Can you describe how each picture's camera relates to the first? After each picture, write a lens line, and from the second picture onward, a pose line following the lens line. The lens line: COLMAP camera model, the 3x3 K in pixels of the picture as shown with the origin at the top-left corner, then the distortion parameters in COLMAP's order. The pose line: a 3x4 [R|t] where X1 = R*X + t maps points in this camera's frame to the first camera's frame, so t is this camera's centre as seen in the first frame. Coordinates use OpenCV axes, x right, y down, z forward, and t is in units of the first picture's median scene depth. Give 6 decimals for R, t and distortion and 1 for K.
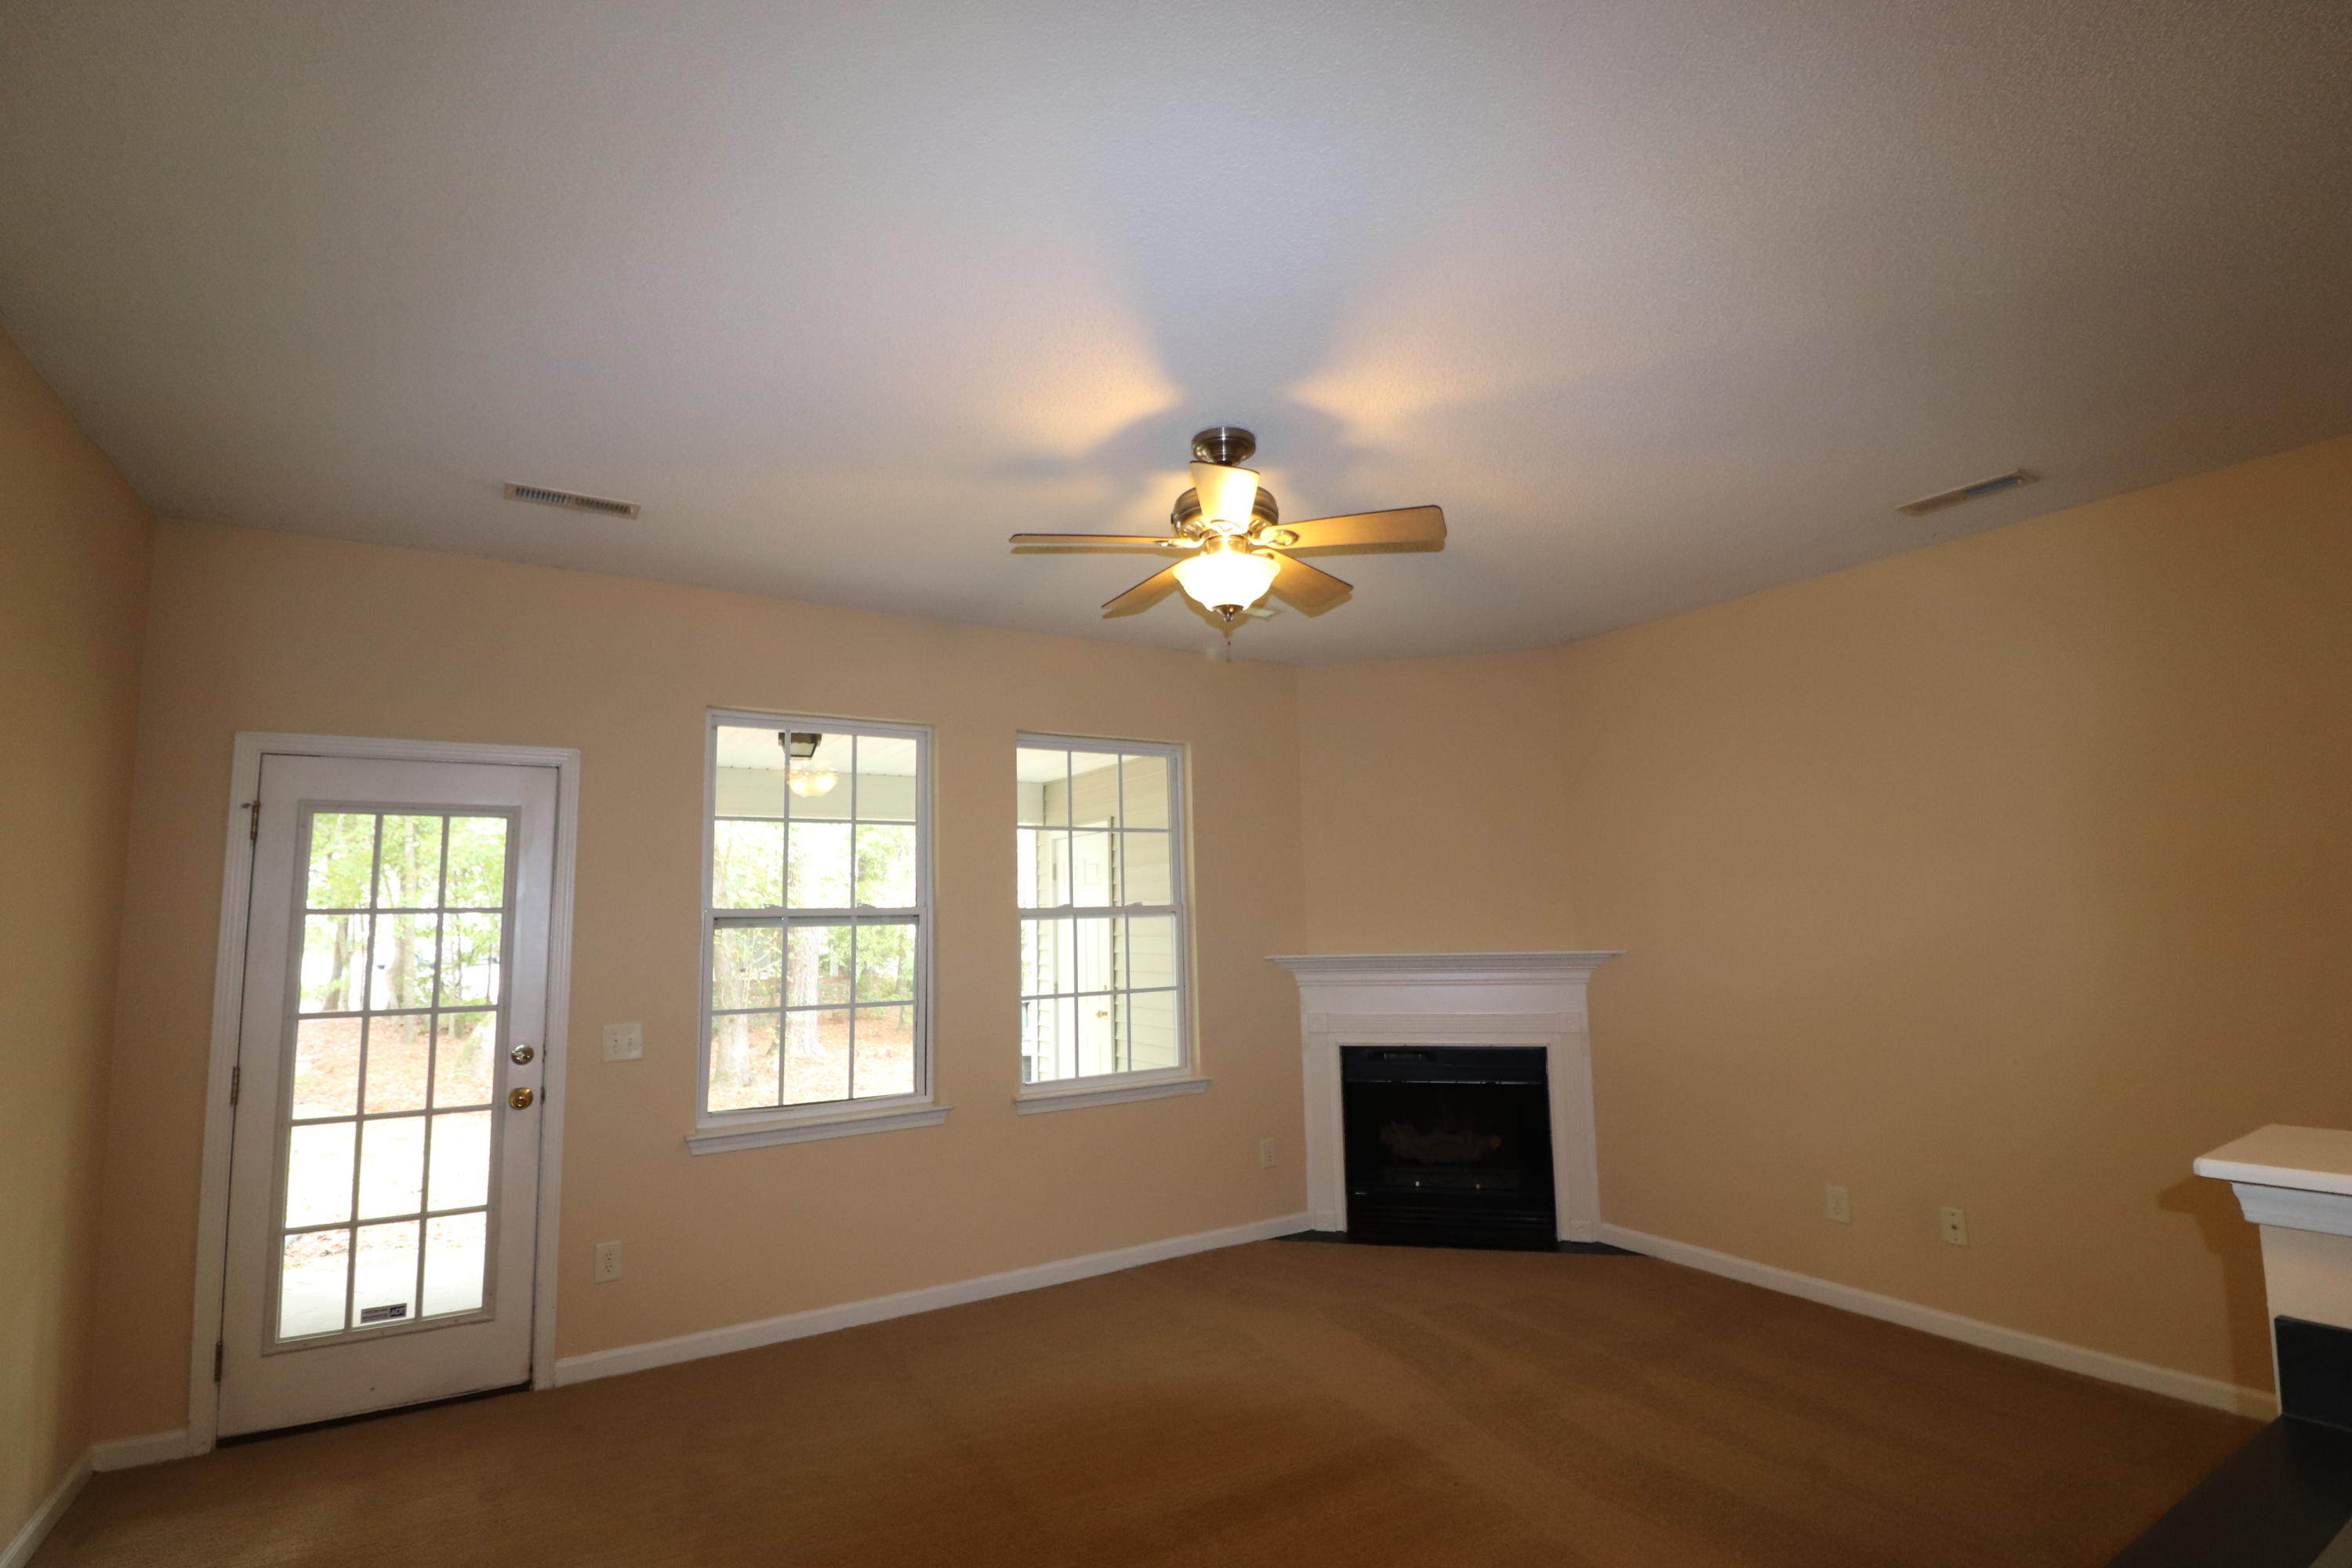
lens RADIAL K [[1112.6, 0, 1213.7], [0, 1112.6, 791.3], [0, 0, 1]] dist [0.000539, -0.011573]
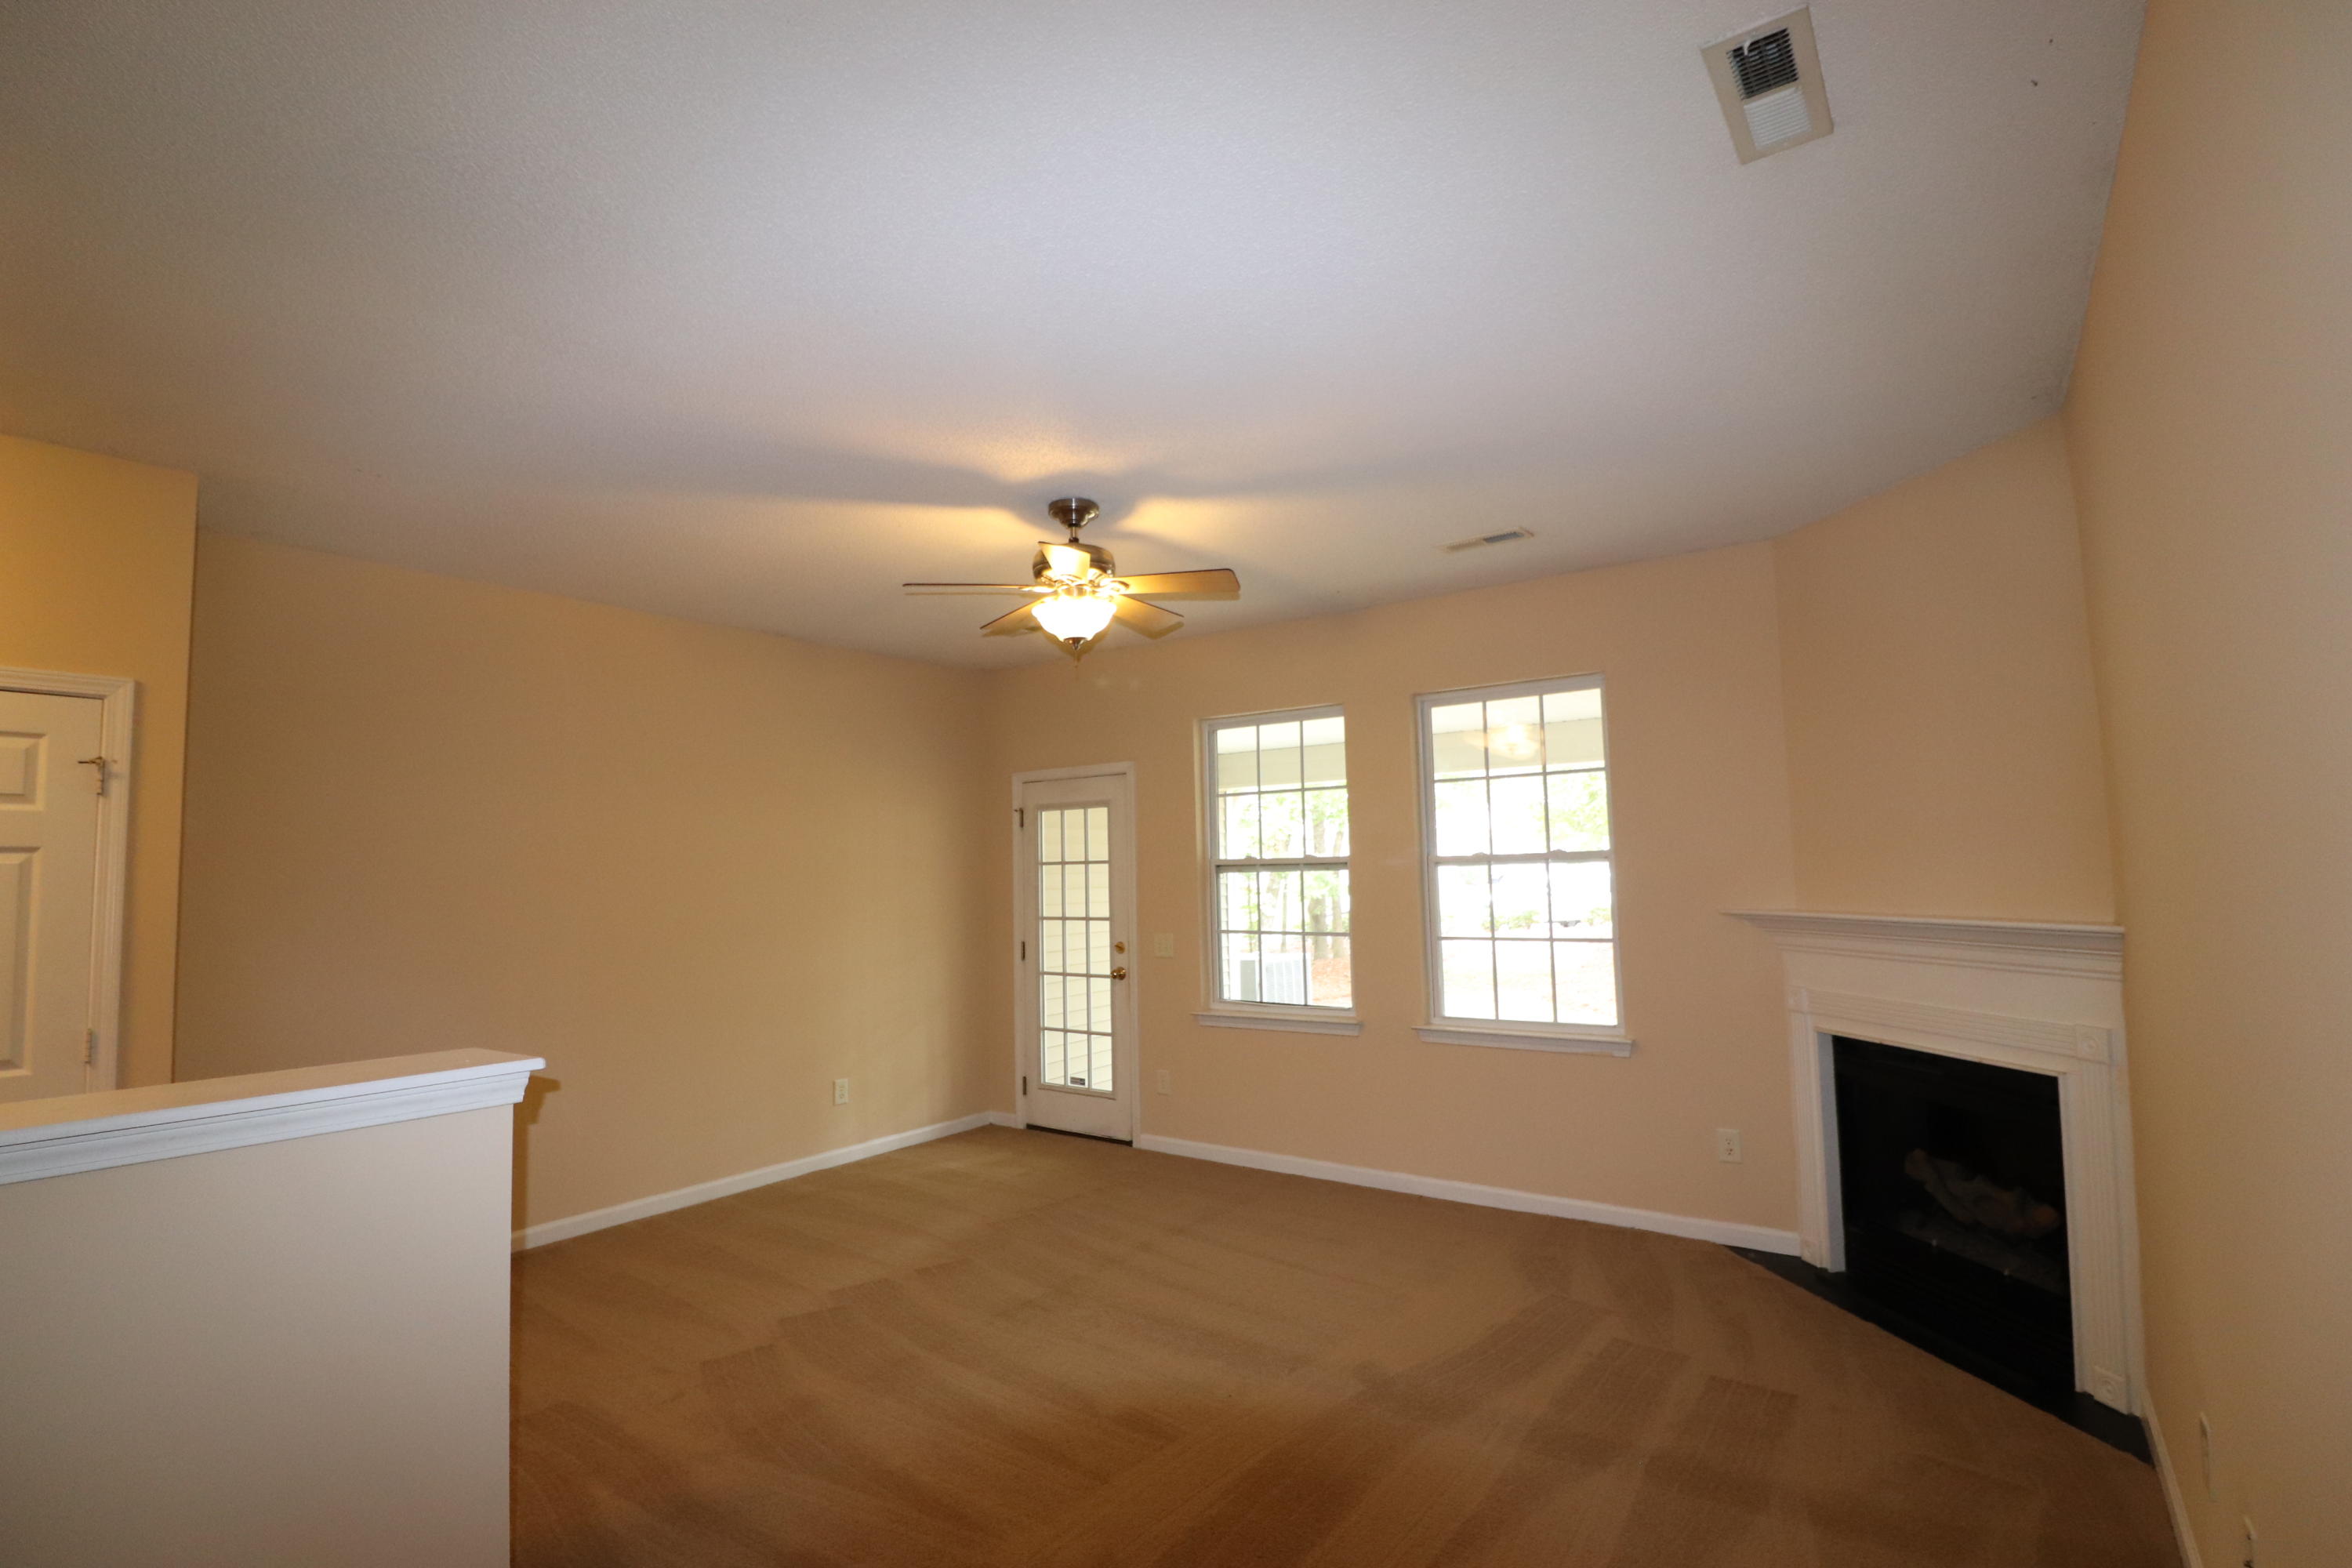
lens RADIAL K [[1112.6, 0, 1213.7], [0, 1112.6, 791.3], [0, 0, 1]] dist [0.000539, -0.011573]
pose [[0.374485, -0.055081, -0.925595, 0.874283], [0.118161, 0.992930, -0.011281, 0.034065], [0.919673, -0.105145, 0.378346, 0.457165]]
